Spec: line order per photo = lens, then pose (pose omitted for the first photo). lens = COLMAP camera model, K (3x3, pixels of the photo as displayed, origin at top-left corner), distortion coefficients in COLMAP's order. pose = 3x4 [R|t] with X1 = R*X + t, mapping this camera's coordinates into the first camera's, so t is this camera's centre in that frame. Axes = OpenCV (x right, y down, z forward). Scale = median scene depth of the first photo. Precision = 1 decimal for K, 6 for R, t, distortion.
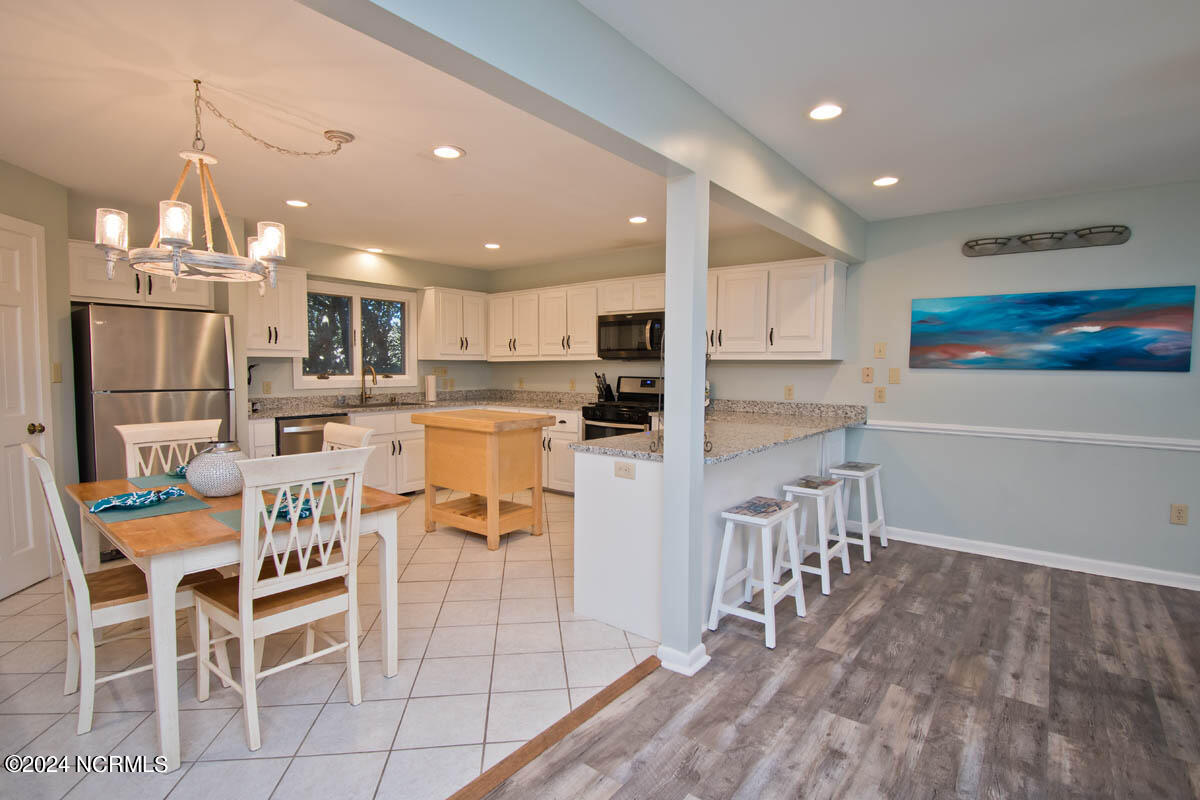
lens RADIAL K [[580.6, 0, 597.5], [0, 580.6, 401.2], [0, 0, 1]] dist [0.022355, -0.028855]
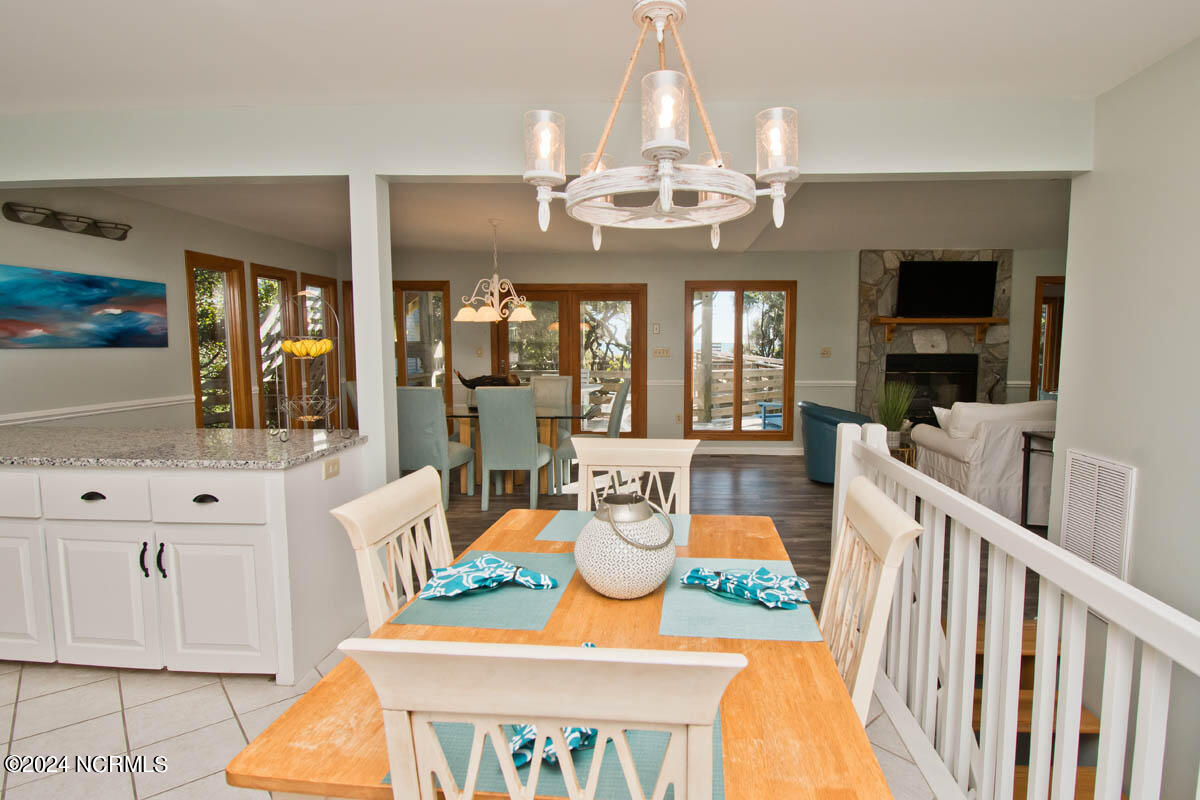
lens RADIAL K [[617.0, 0, 637.9], [0, 617.0, 402.0], [0, 0, 1]] dist [0.020771, -0.027374]
pose [[-0.580553, -0.087041, 0.809557, -0.698732], [0.042955, 0.989611, 0.137204, -0.065401], [-0.813089, 0.114429, -0.570783, 0.815476]]
